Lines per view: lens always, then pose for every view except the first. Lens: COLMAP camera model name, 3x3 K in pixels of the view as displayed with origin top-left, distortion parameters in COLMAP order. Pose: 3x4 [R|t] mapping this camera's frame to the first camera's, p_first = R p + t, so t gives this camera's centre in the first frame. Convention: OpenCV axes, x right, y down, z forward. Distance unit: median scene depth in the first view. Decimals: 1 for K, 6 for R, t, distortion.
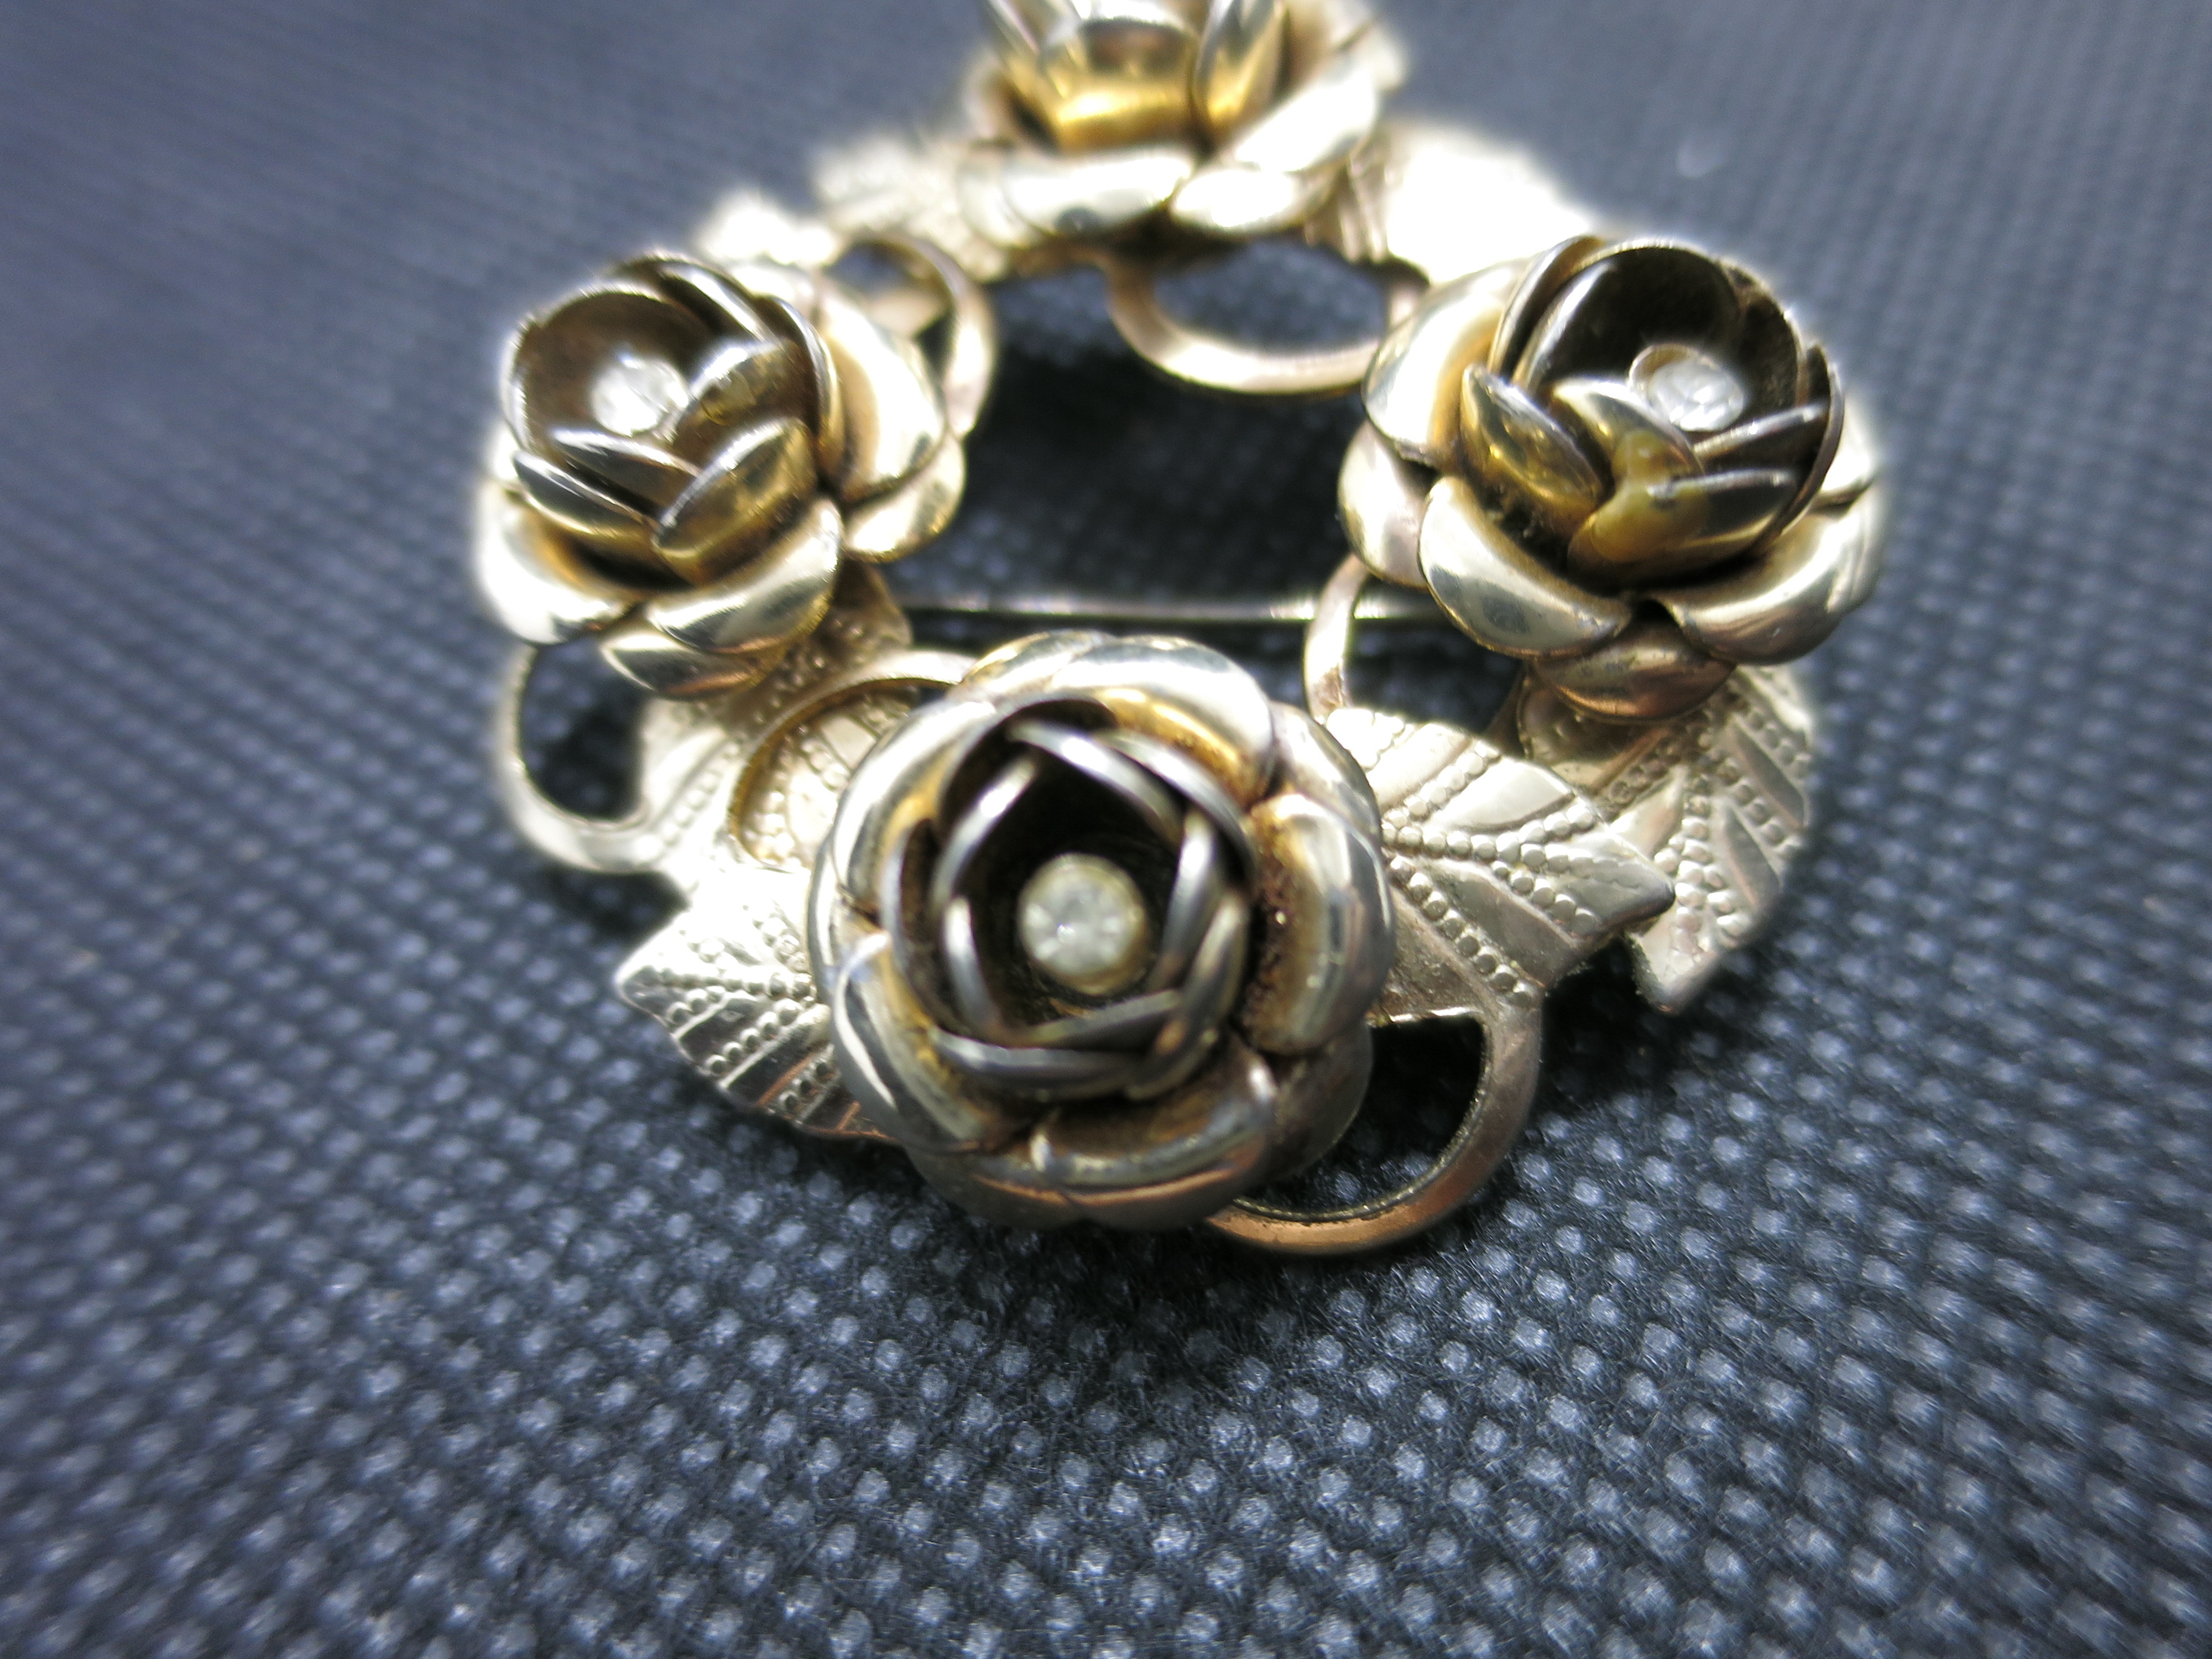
lens RADIAL K [[1495.3, 0, 1106.0], [0, 1495.3, 829.5], [0, 0, 1]] dist [-0.003759, 0.002323]
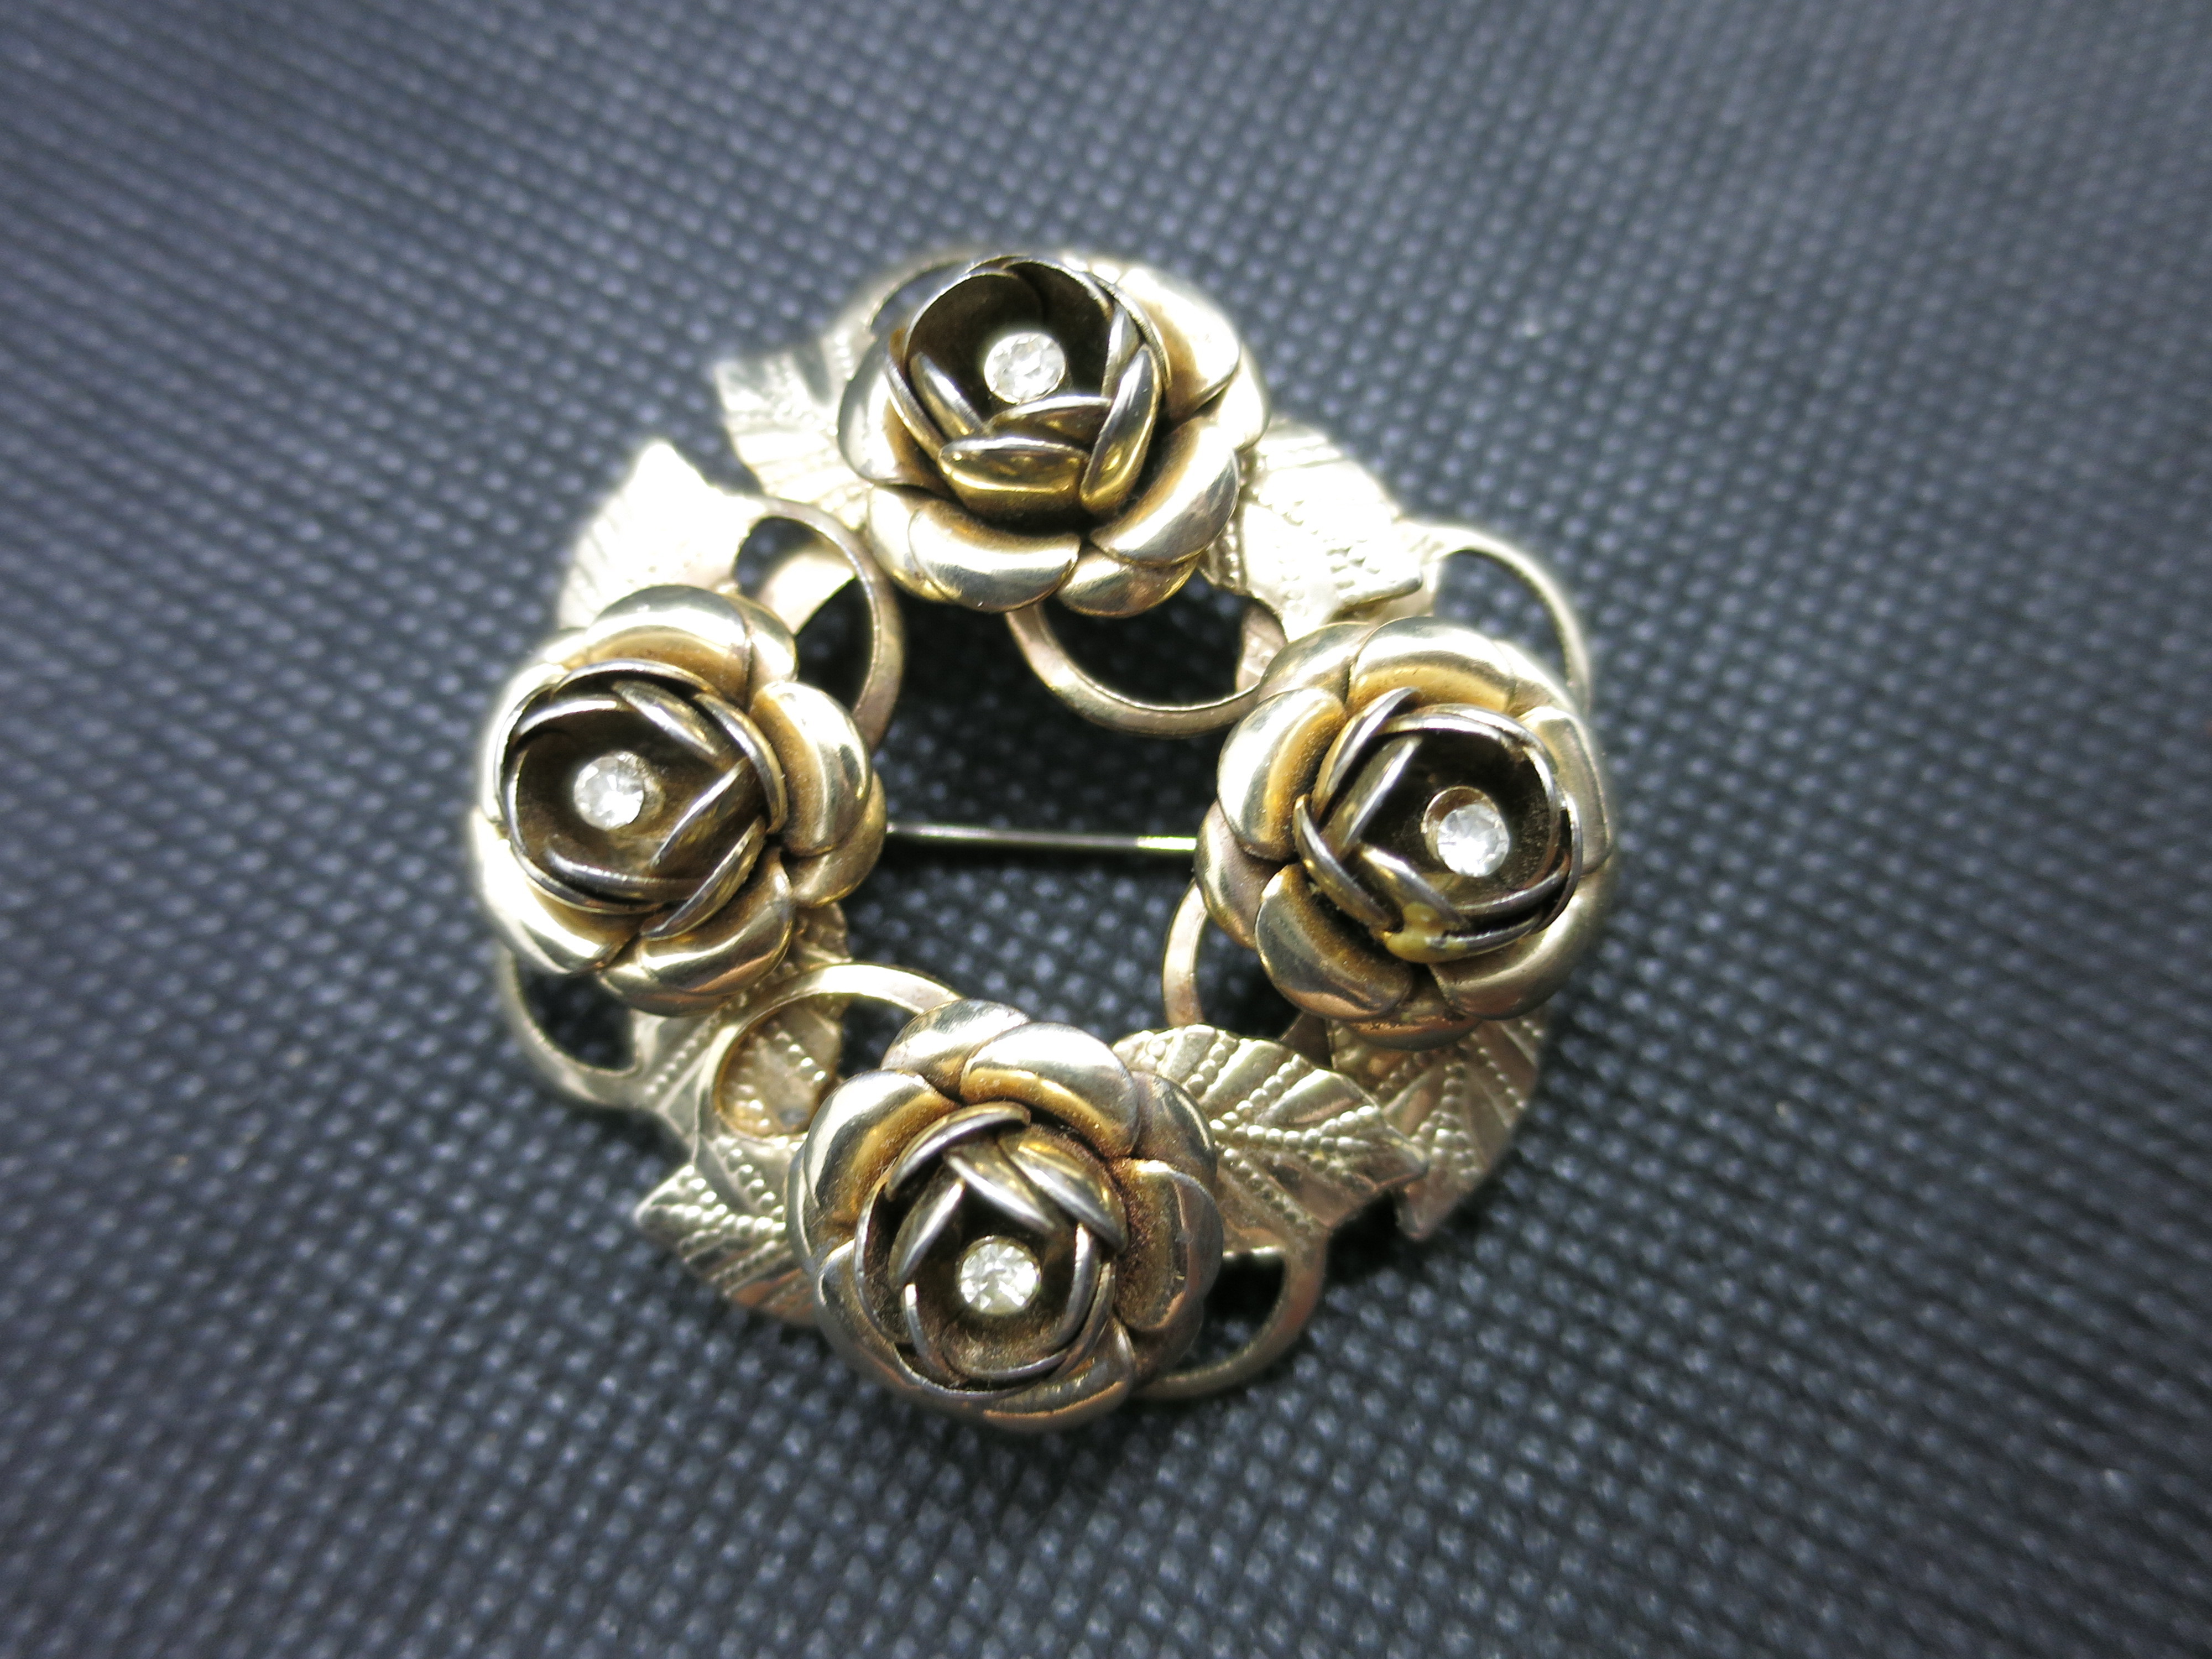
lens RADIAL K [[1495.3, 0, 1106.0], [0, 1495.3, 829.5], [0, 0, 1]] dist [-0.003759, 0.002323]
pose [[0.996777, -0.017194, 0.078364, -0.016022], [-0.006644, 0.955720, 0.294204, -0.663672], [-0.079953, -0.293776, 0.952525, -0.193001]]
